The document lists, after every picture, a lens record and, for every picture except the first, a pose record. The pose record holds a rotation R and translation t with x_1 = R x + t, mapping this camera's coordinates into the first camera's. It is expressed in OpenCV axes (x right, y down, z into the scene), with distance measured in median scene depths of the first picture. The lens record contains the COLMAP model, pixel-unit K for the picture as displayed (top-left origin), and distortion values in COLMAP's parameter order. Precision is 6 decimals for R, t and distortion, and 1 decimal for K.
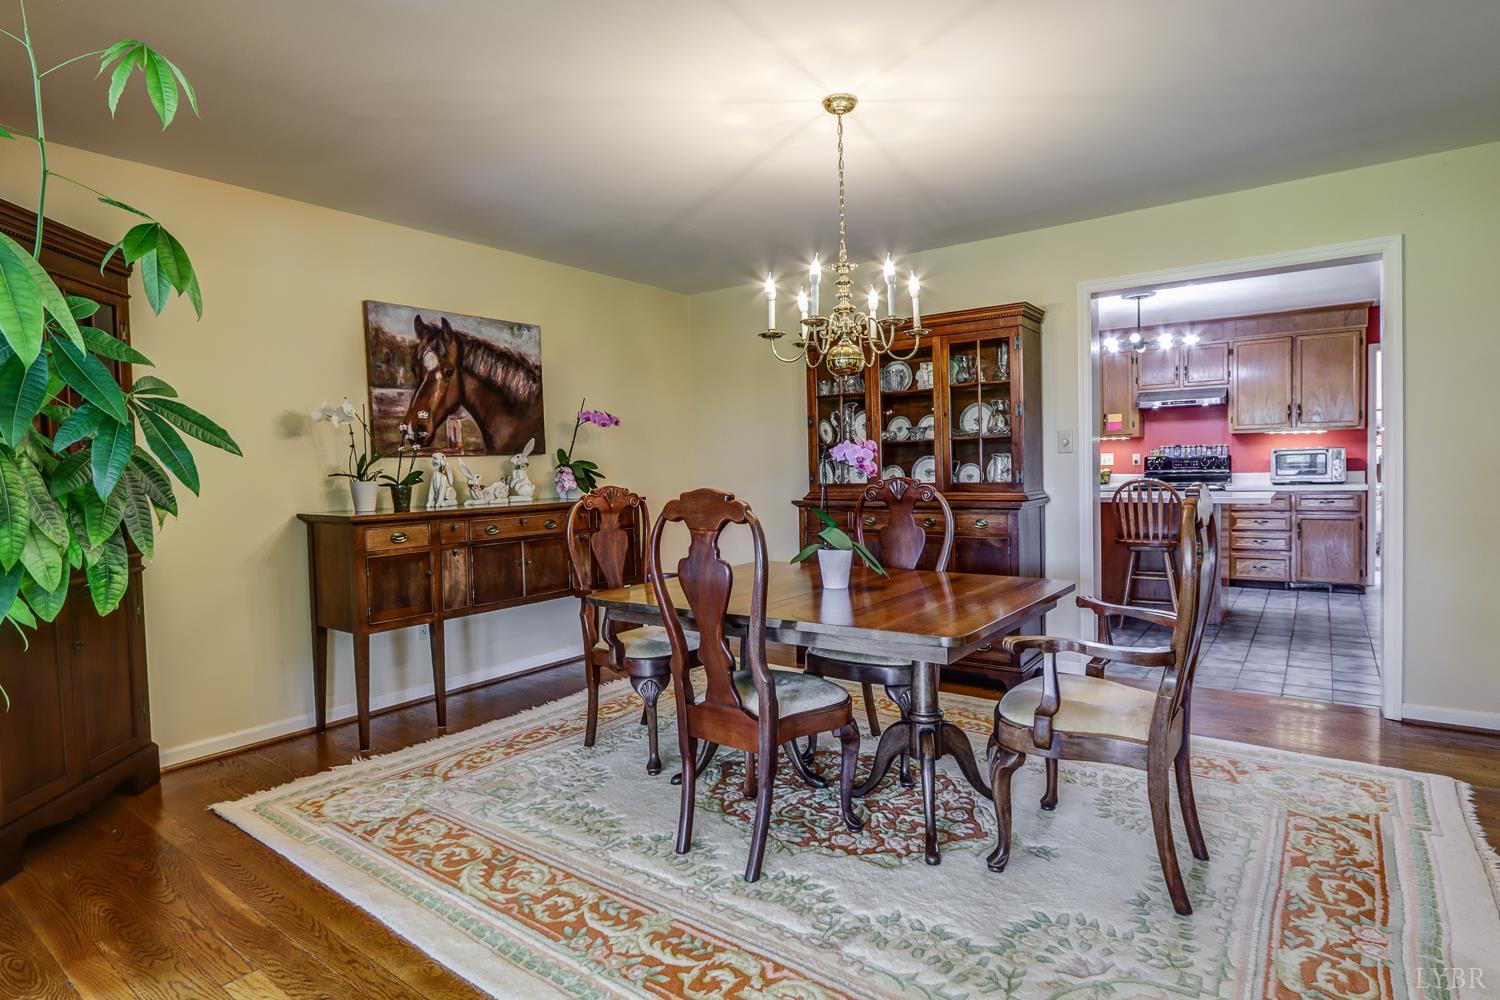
lens RADIAL K [[800.4, 0, 751.4], [0, 800.4, 494.7], [0, 0, 1]] dist [-0.027064, -0.000909]
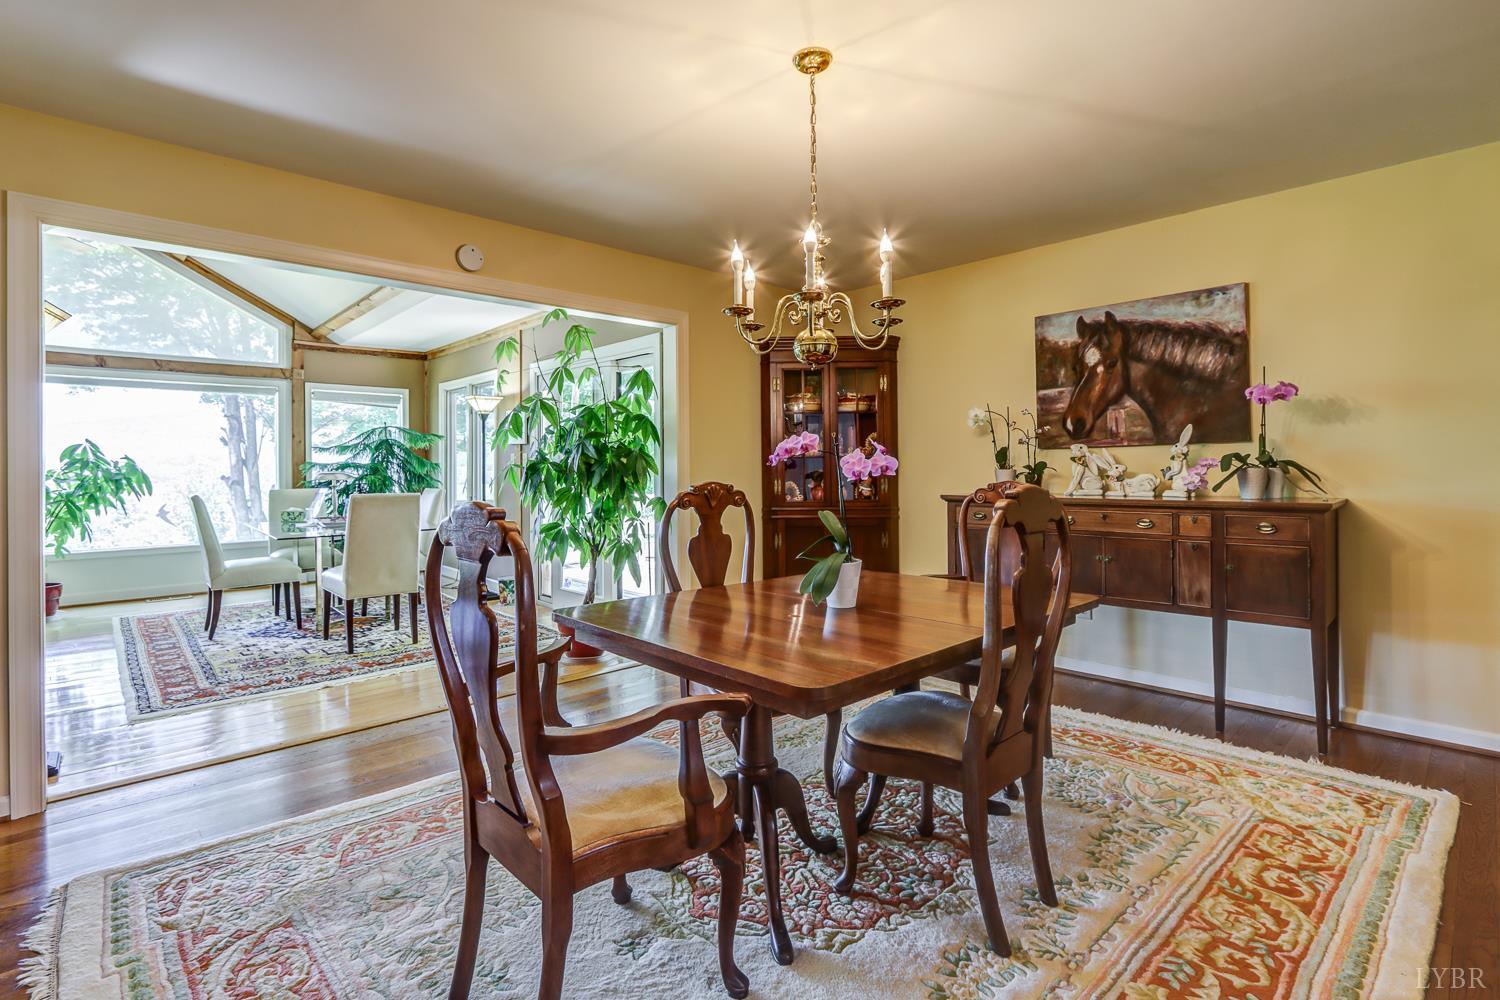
lens RADIAL K [[723.7, 0, 755.2], [0, 723.7, 472.7], [0, 0, 1]] dist [-0.024503, -0.000040]
pose [[-0.197234, 0.036297, -0.979684, 0.612783], [-0.017532, 0.999024, 0.040543, -0.044538], [0.980200, 0.025172, -0.196405, 0.740554]]
